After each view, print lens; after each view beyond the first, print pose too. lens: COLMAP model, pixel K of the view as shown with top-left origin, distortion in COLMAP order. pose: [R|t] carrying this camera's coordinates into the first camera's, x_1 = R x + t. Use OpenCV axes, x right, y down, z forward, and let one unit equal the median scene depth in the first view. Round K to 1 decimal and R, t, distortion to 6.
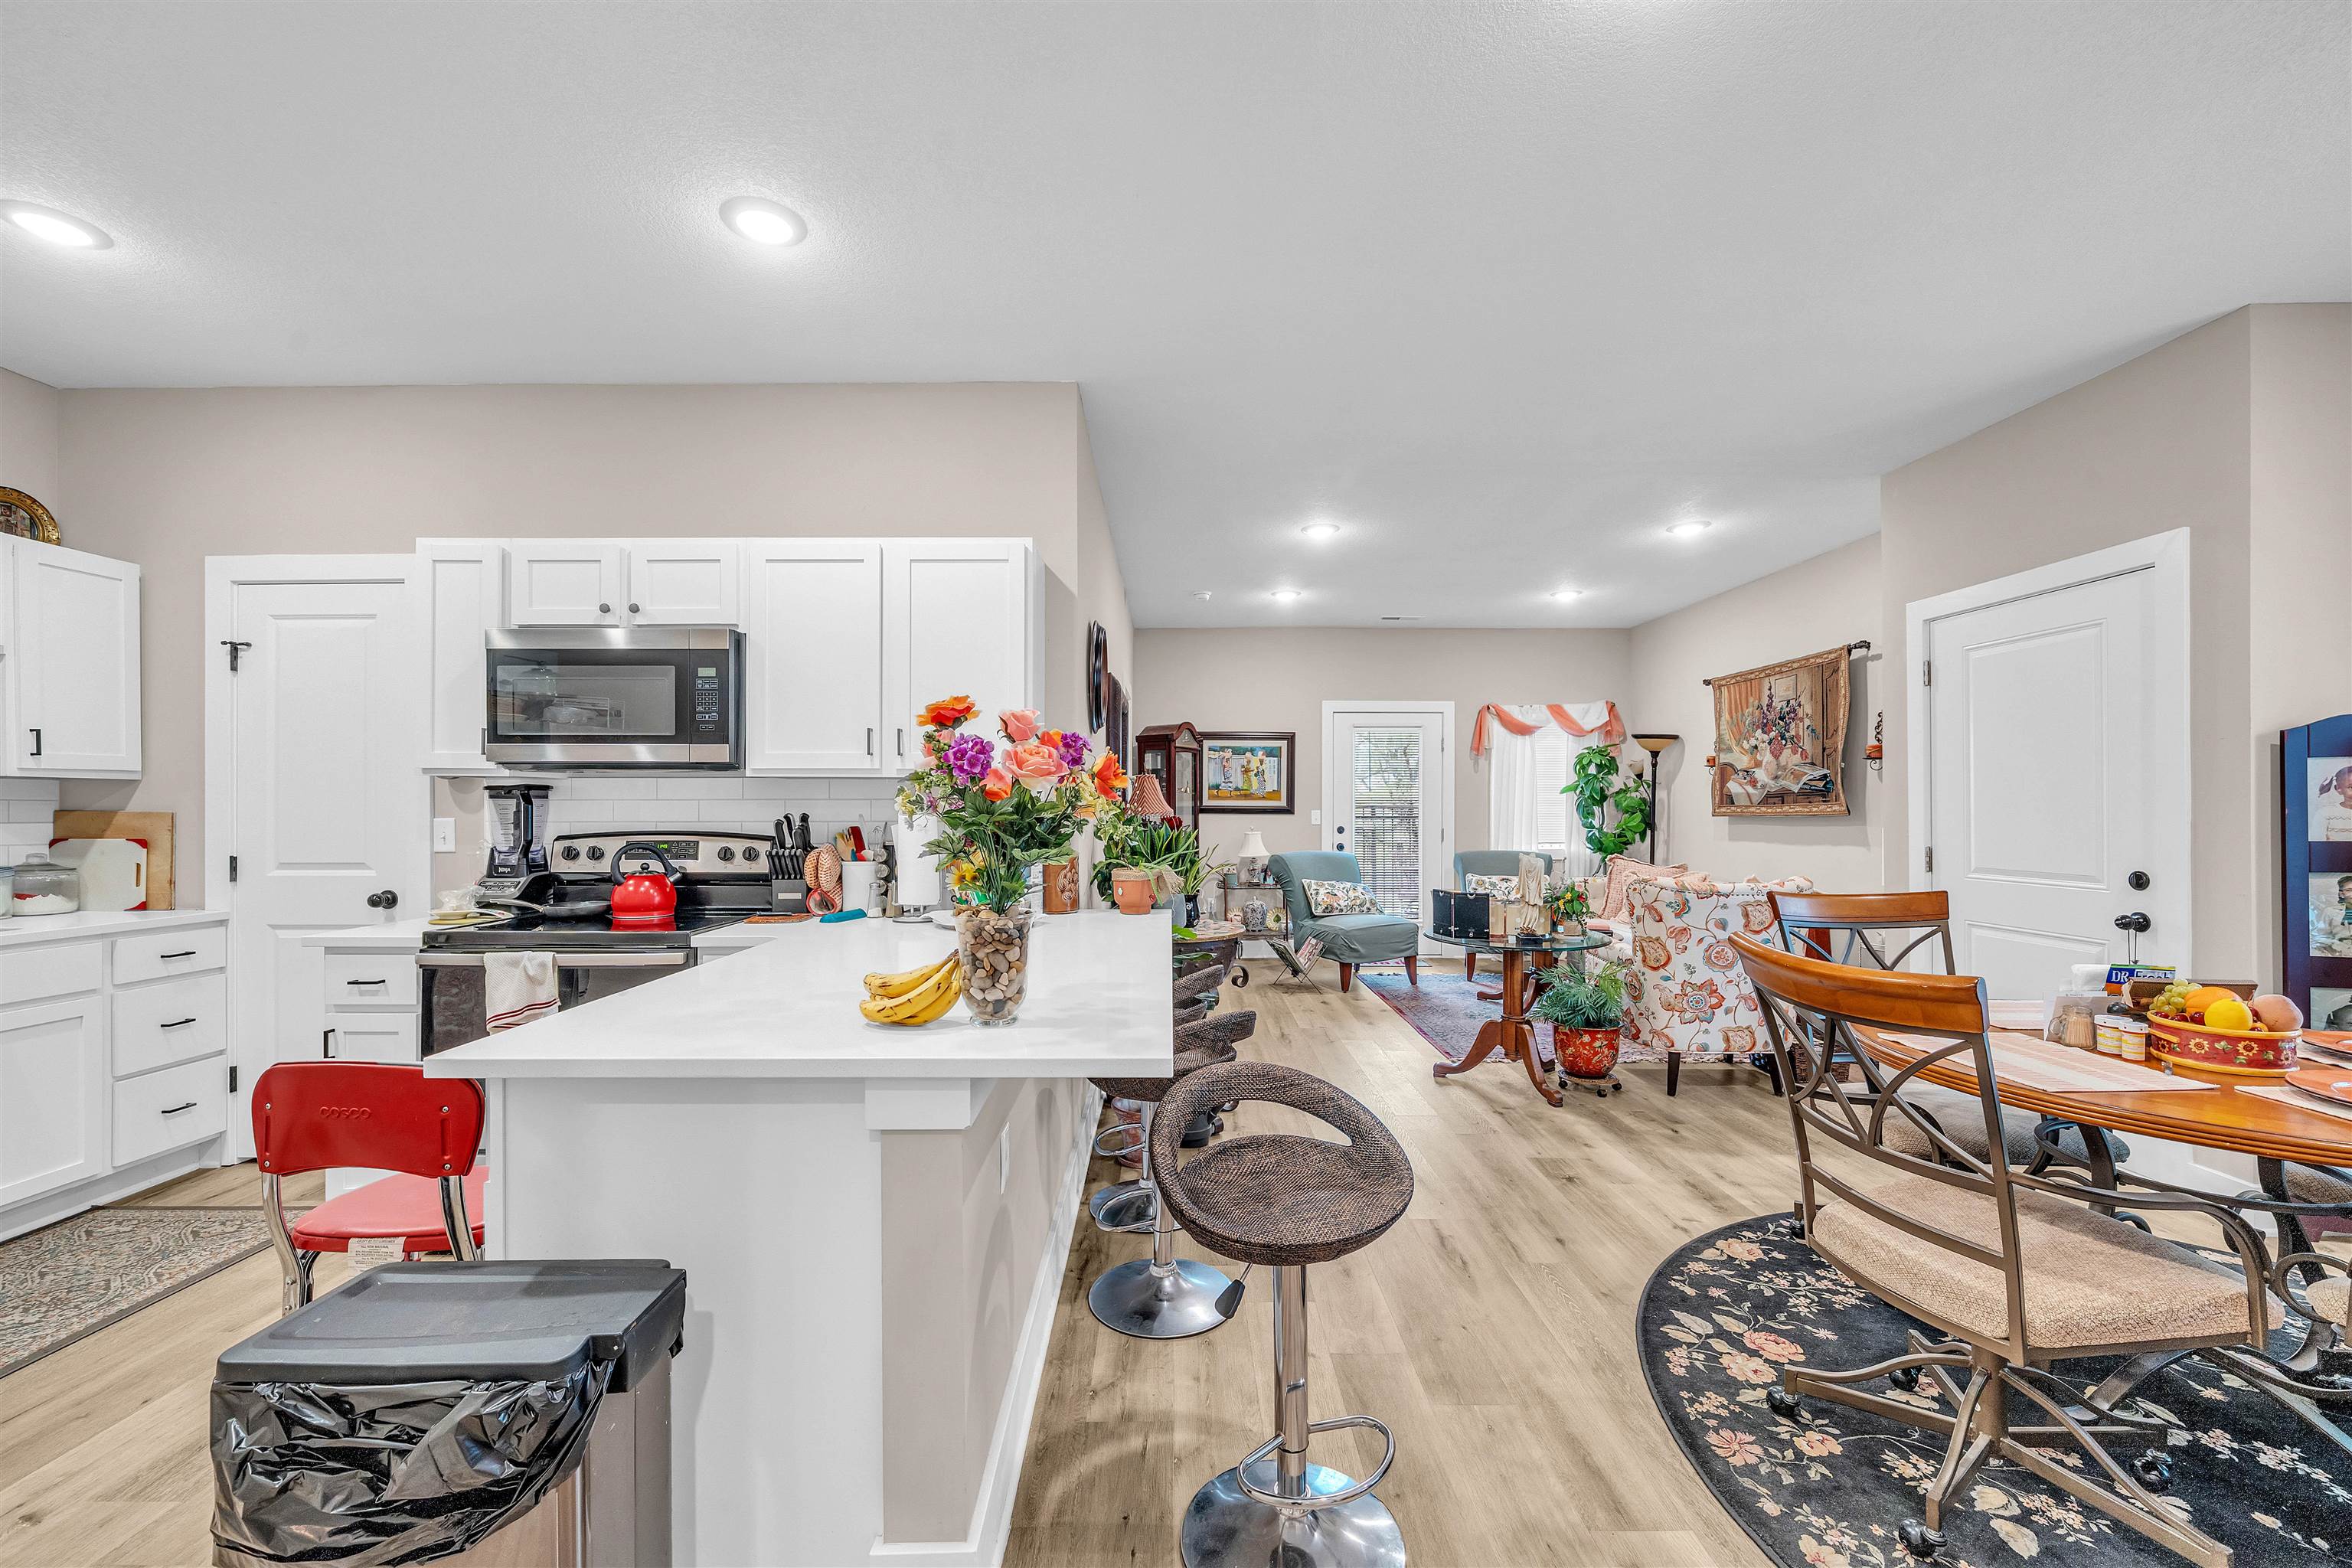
lens RADIAL K [[924.0, 0, 1170.7], [0, 924.0, 807.0], [0, 0, 1]] dist [-0.003663, -0.000171]
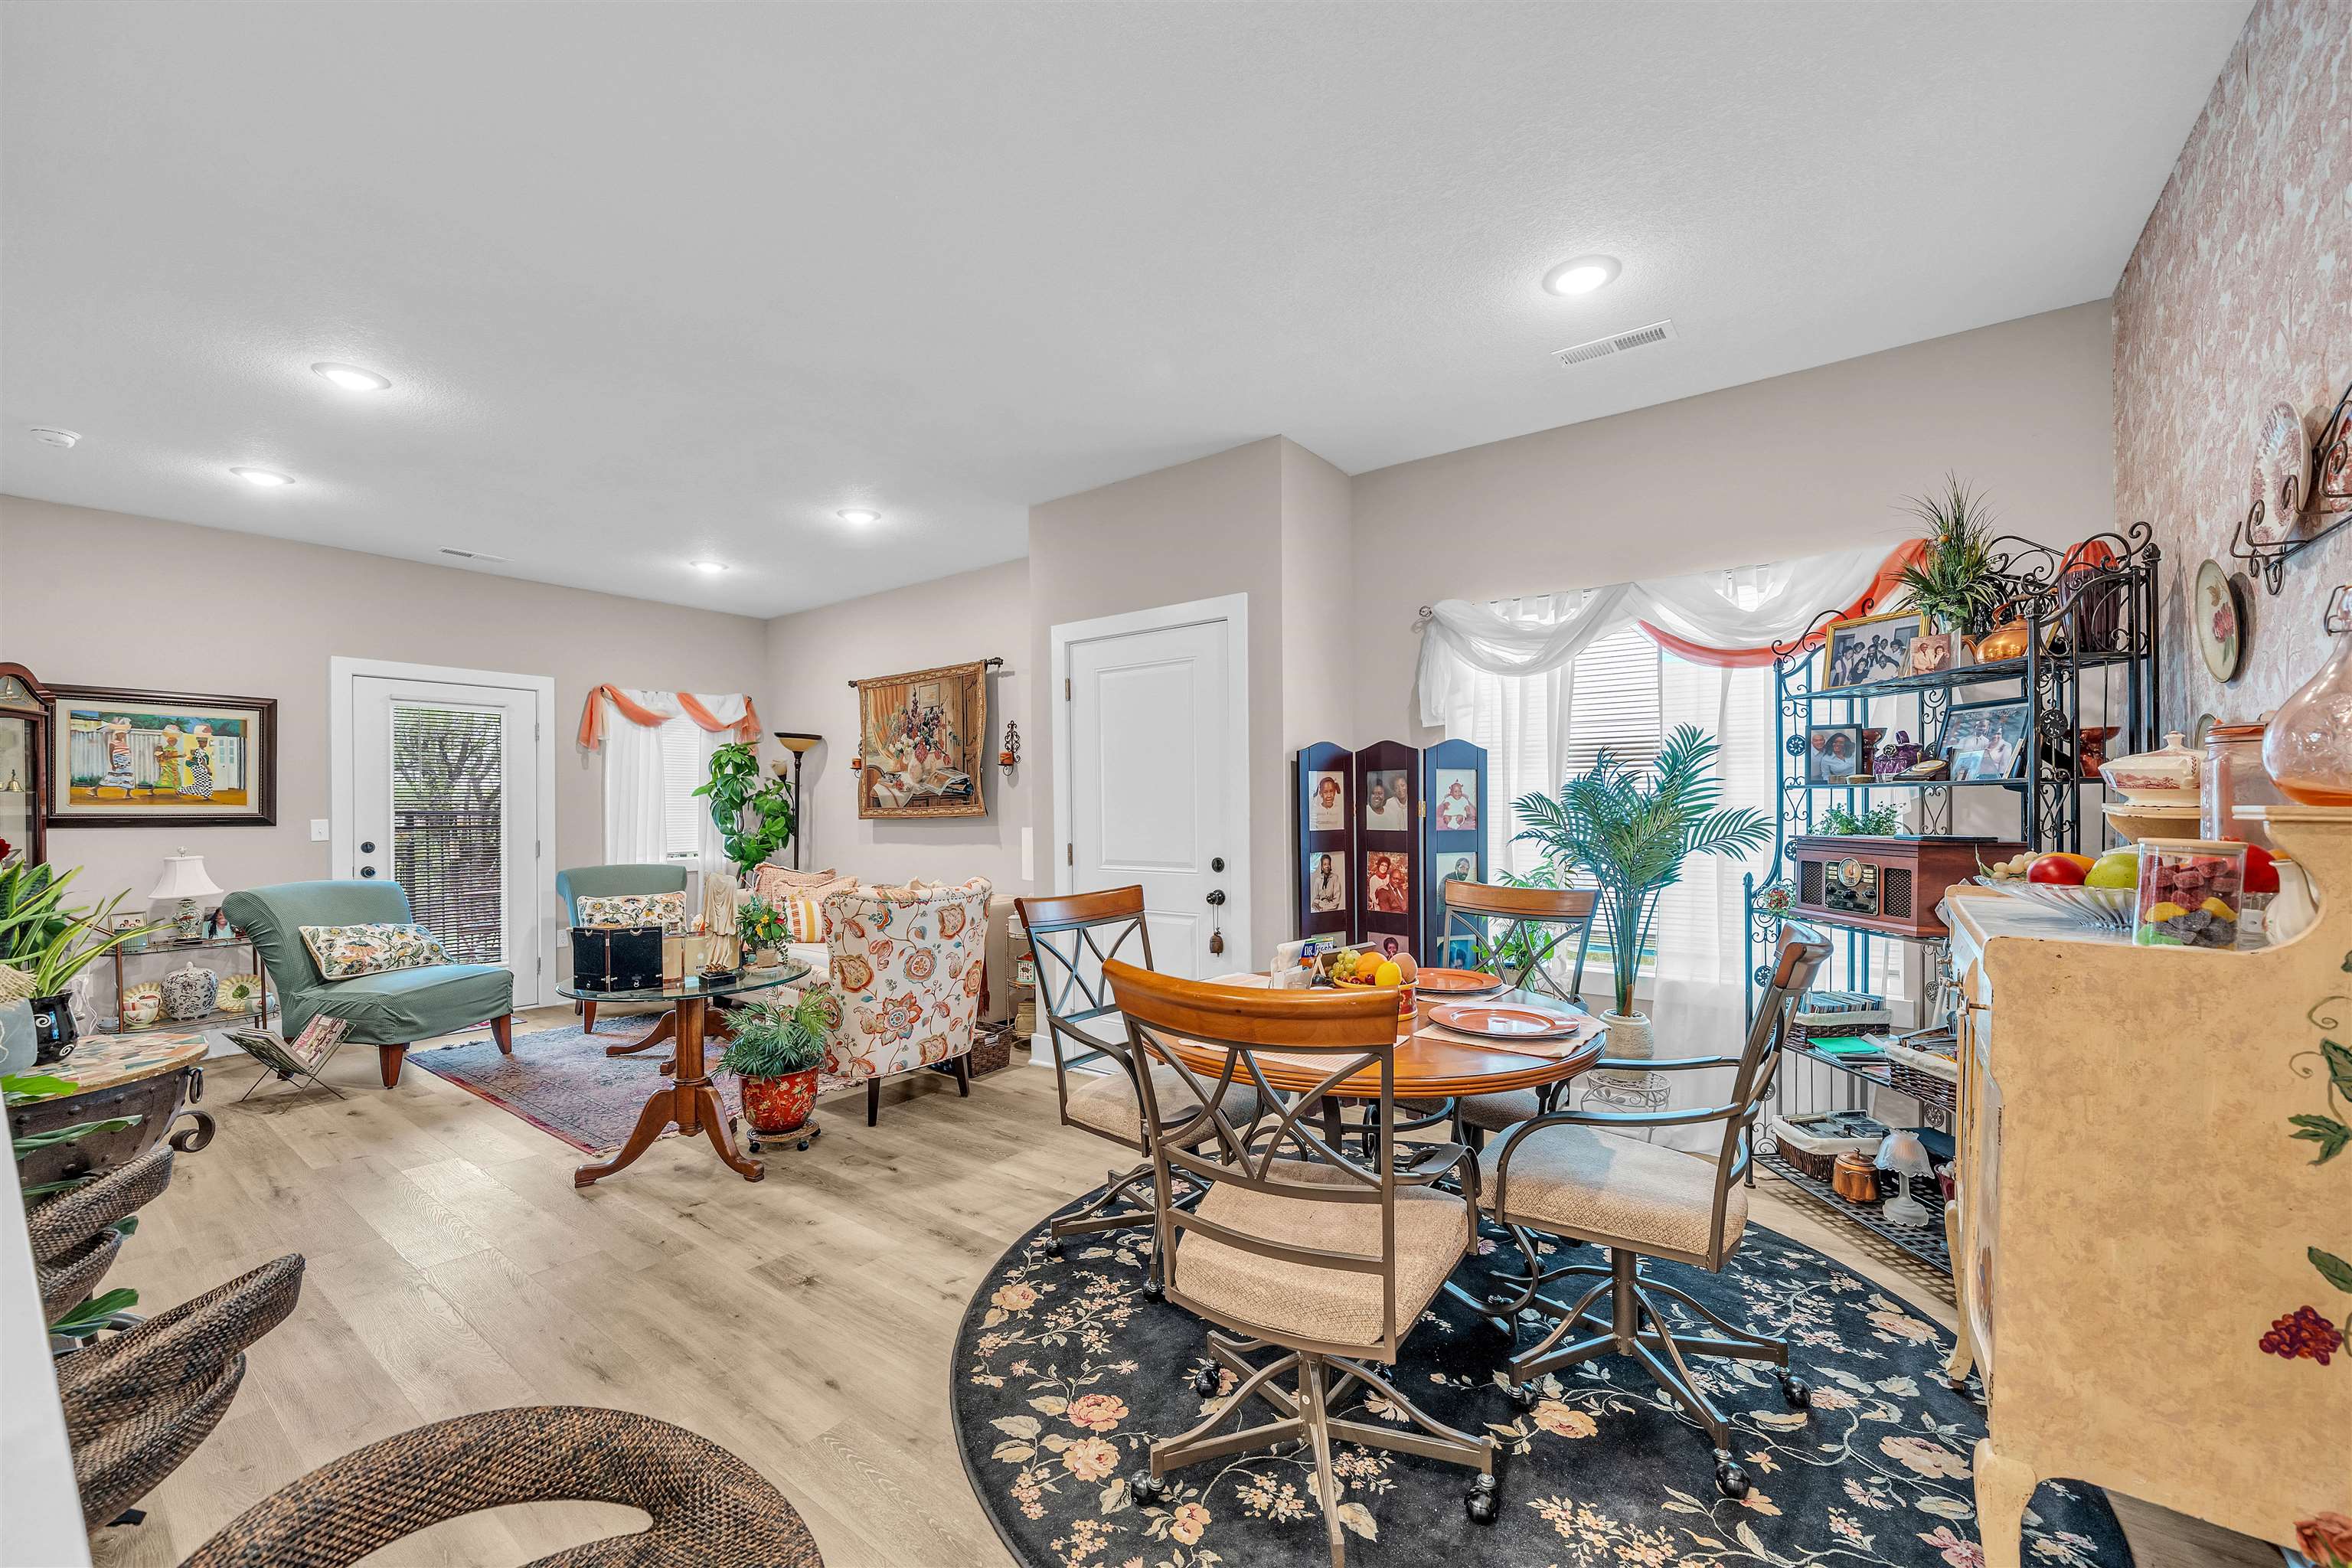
lens RADIAL K [[924.0, 0, 1170.7], [0, 924.0, 807.0], [0, 0, 1]] dist [-0.003663, -0.000171]
pose [[0.601011, -0.005181, 0.799224, -0.011155], [0.008194, 0.999966, 0.000321, -0.001127], [-0.799199, 0.006356, 0.601033, 0.271742]]
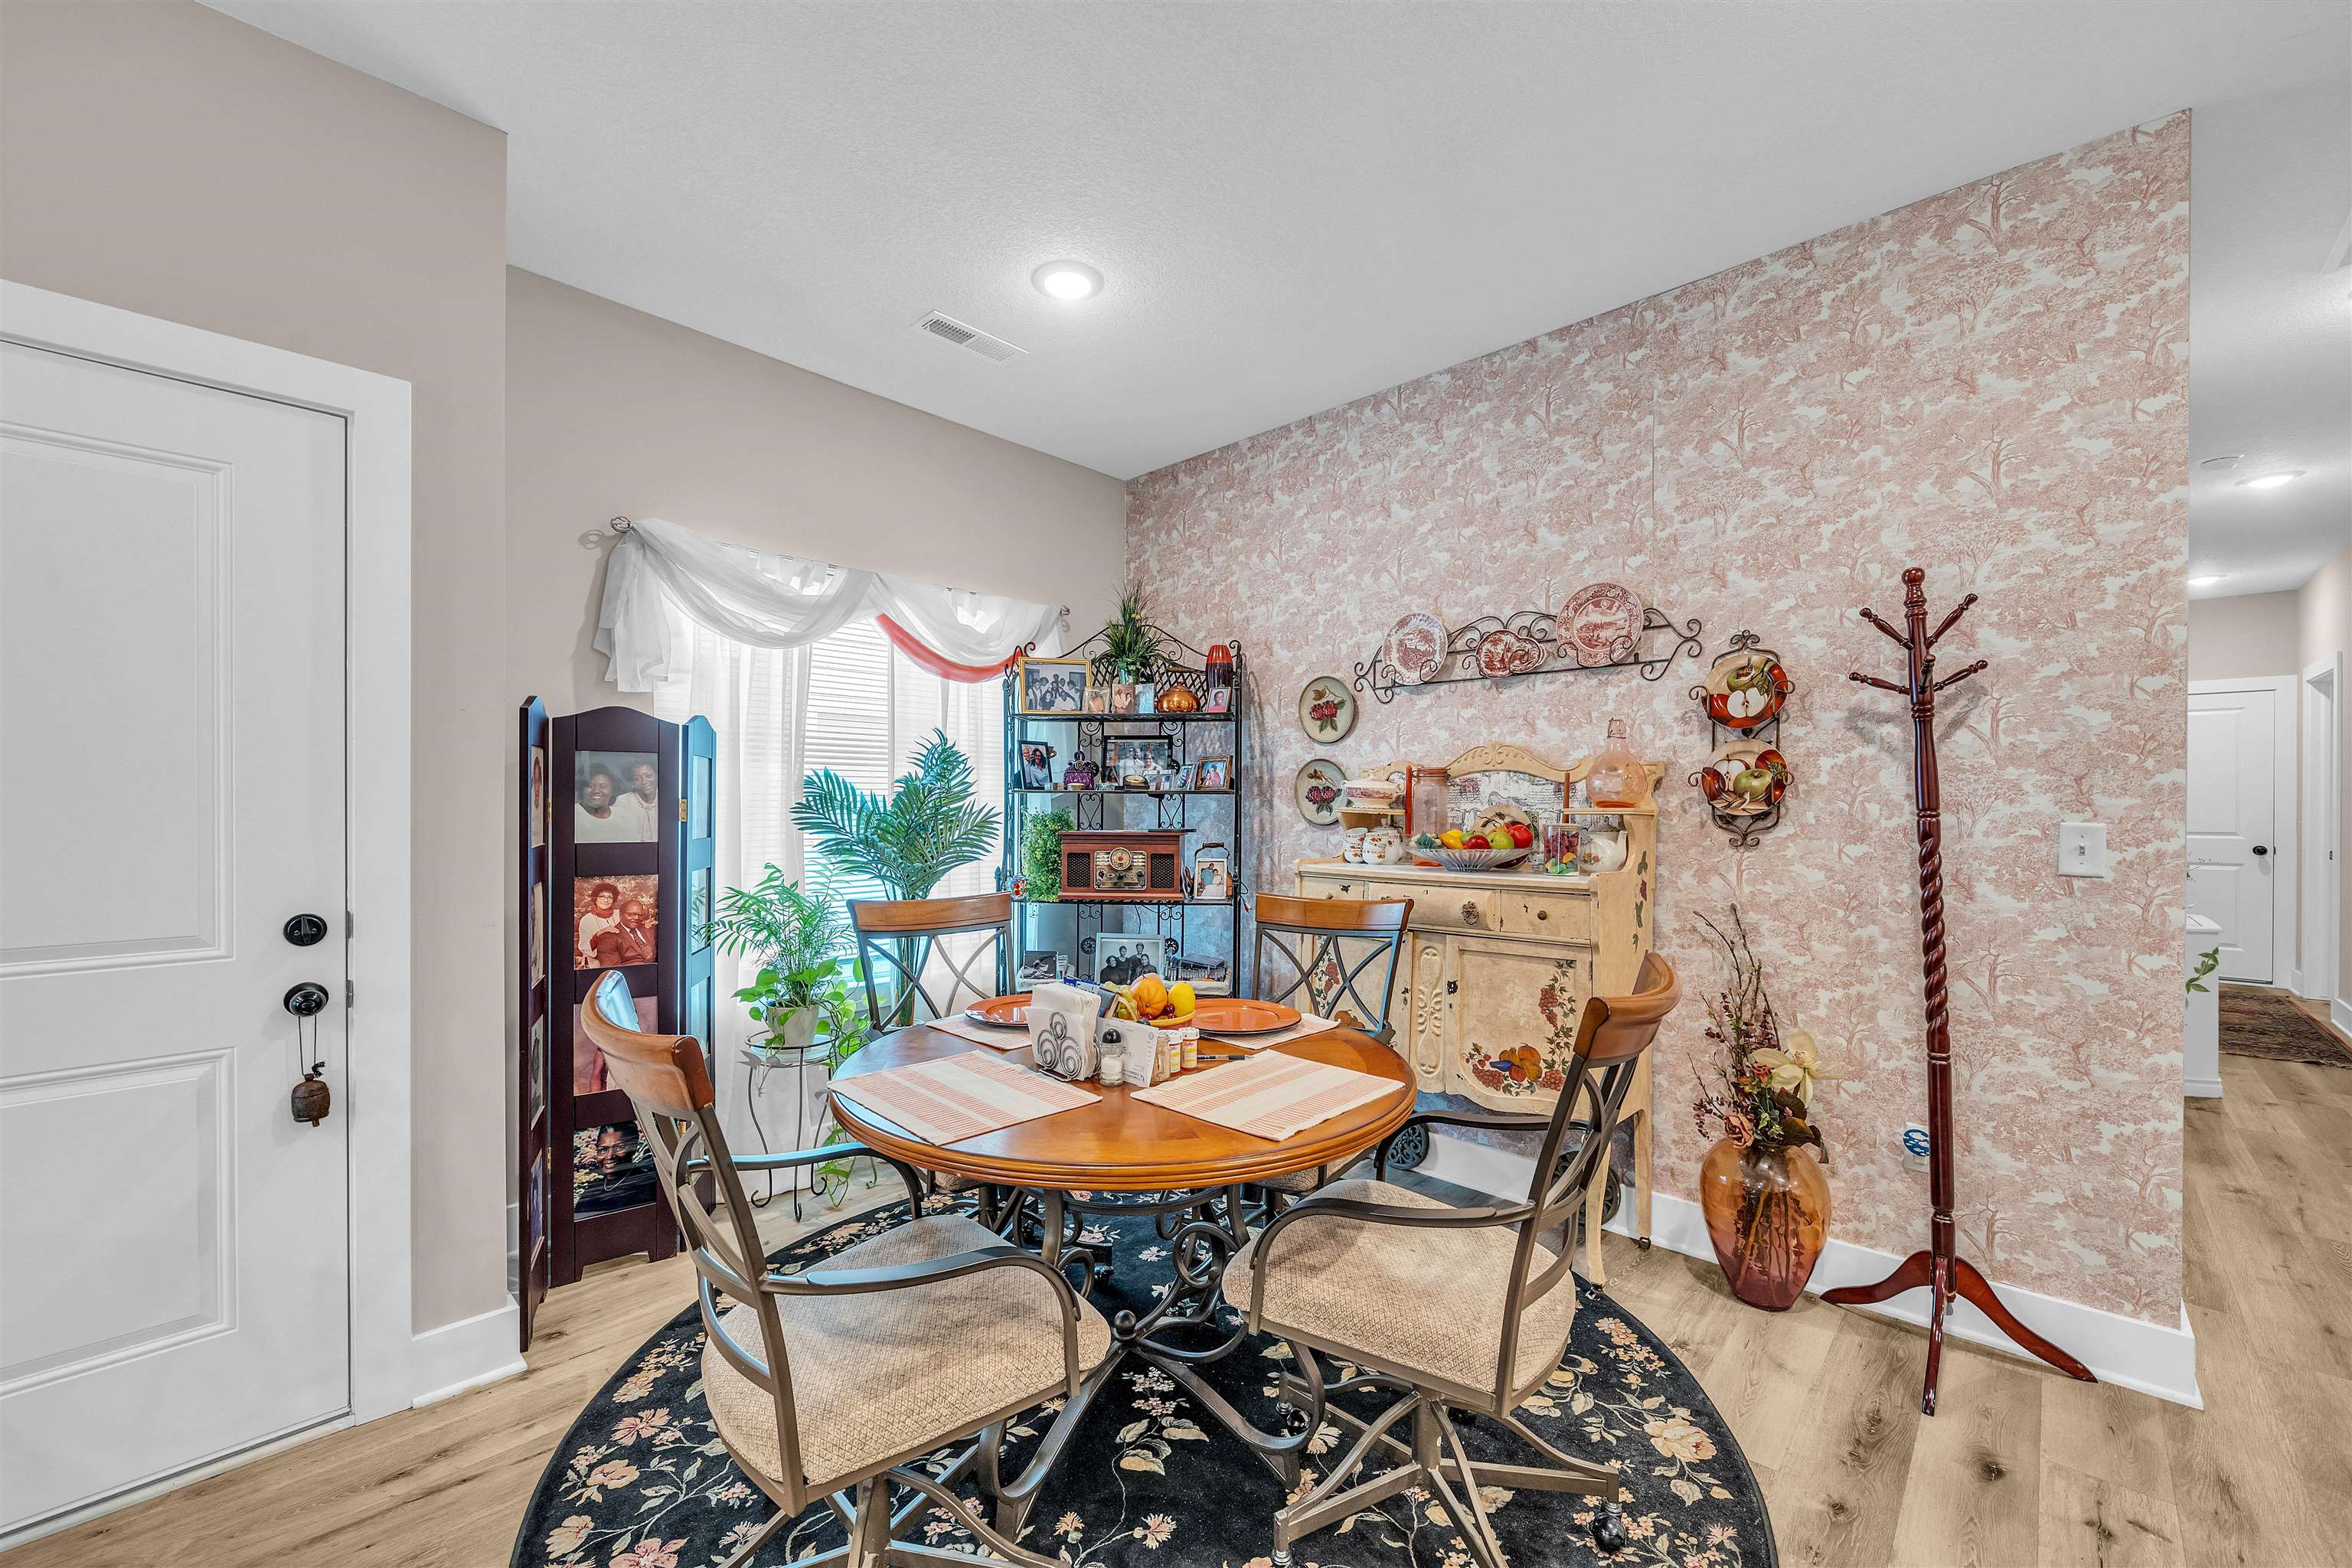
lens RADIAL K [[924.0, 0, 1170.7], [0, 924.0, 807.0], [0, 0, 1]] dist [-0.003663, -0.000171]
pose [[-0.722717, -0.002962, 0.691138, 0.227861], [-0.000302, 0.999992, 0.003970, -0.002001], [-0.691144, 0.002661, -0.722712, 1.008039]]
